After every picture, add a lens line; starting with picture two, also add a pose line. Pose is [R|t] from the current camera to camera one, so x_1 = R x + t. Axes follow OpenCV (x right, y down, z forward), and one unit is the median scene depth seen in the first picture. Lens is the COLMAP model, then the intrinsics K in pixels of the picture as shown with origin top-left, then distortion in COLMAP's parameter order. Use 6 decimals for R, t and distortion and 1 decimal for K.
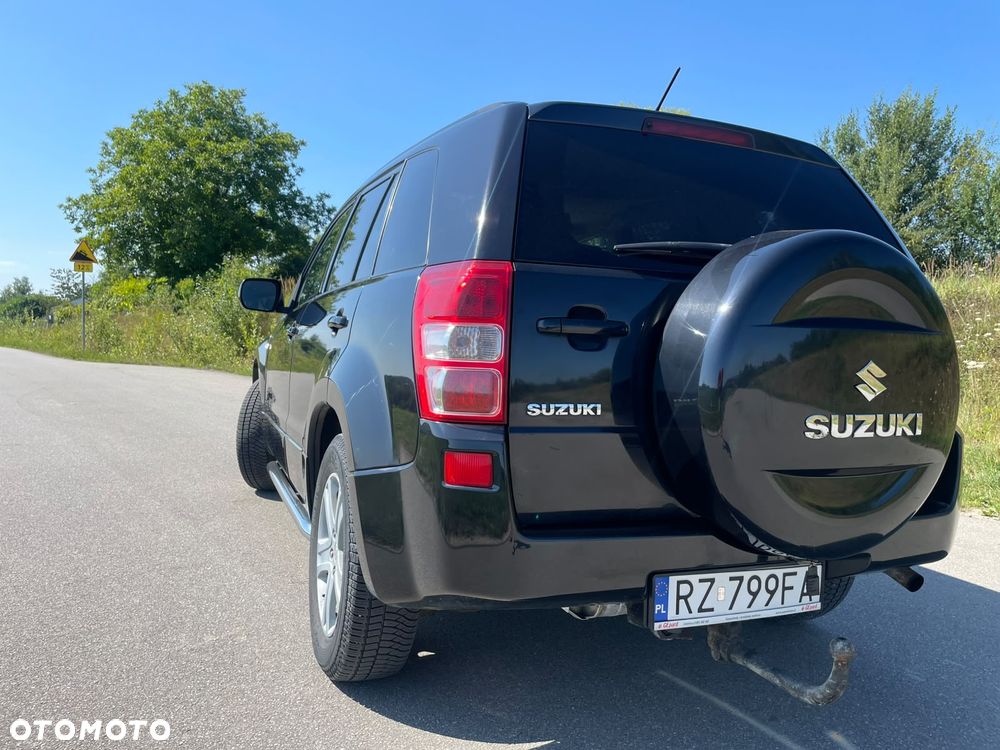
lens RADIAL K [[752.1, 0, 503.4], [0, 752.1, 364.1], [0, 0, 1]] dist [0.085548, -0.122456]
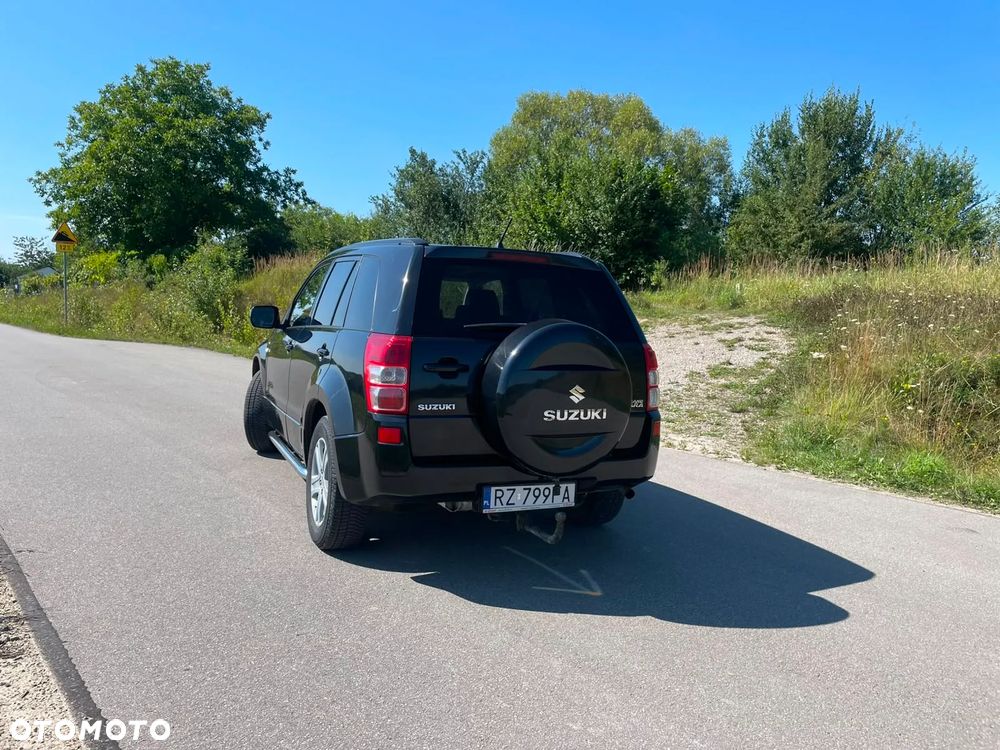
lens RADIAL K [[751.9, 0, 500.0], [0, 751.9, 375.0], [0, 0, 1]] dist [0.122130, -0.179741]
pose [[0.999323, 0.003870, 0.036587, 0.009872], [-0.005895, 0.998446, 0.055423, -0.007974], [-0.036315, -0.055601, 0.997792, -0.059826]]
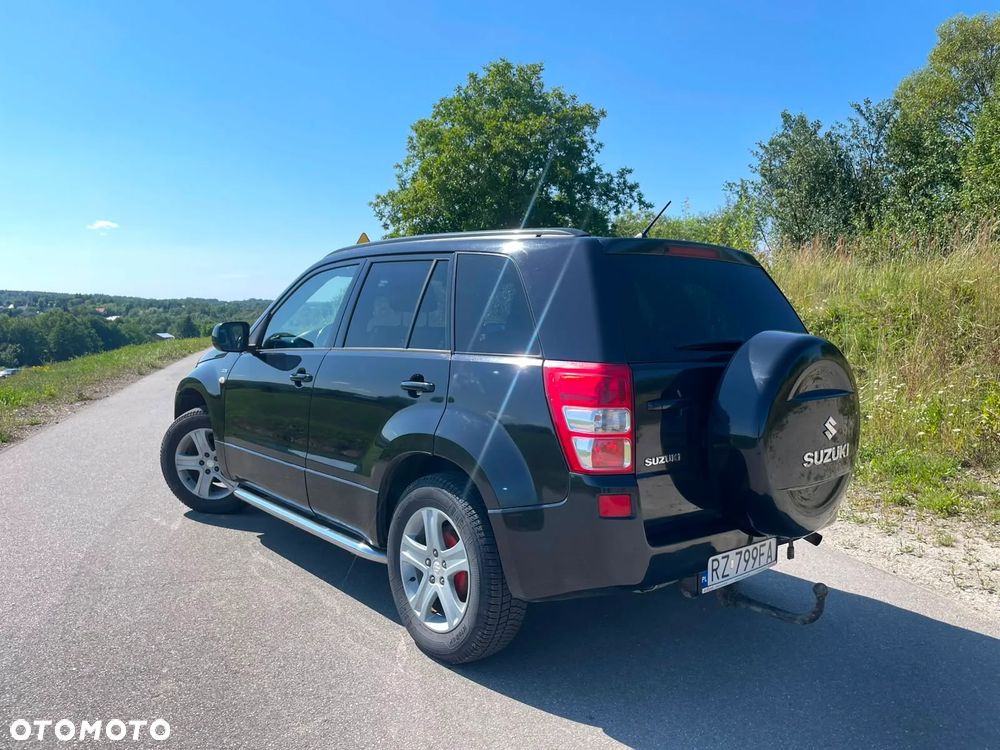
lens RADIAL K [[752.1, 0, 503.4], [0, 752.1, 364.1], [0, 0, 1]] dist [0.085548, -0.122456]
pose [[0.926566, 0.009295, -0.376016, -0.038988], [-0.001532, 0.999780, 0.020940, -0.016444], [0.376128, -0.018826, 0.926376, 0.138938]]
